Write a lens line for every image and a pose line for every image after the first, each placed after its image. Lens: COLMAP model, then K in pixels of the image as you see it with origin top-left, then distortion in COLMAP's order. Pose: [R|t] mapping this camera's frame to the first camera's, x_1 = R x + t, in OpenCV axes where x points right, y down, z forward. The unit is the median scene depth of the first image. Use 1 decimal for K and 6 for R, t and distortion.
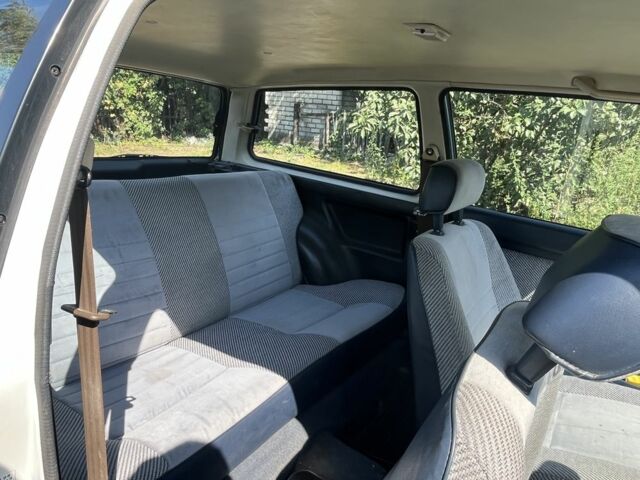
lens RADIAL K [[507.9, 0, 319.3], [0, 507.9, 238.4], [0, 0, 1]] dist [0.002392, -0.024980]
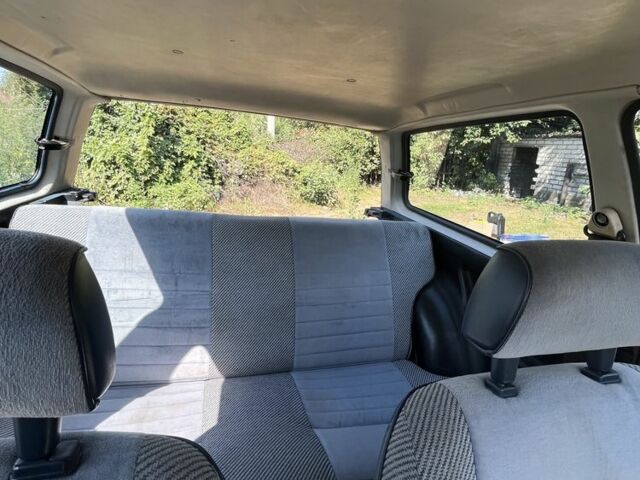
lens RADIAL K [[360.1, 0, 322.7], [0, 360.1, 242.8], [0, 0, 1]] dist [-0.002682, -0.000291]
pose [[0.752313, 0.151347, -0.641186, 0.200164], [-0.185582, 0.982527, 0.014172, -0.076566], [0.632127, 0.108330, 0.767255, 0.415236]]
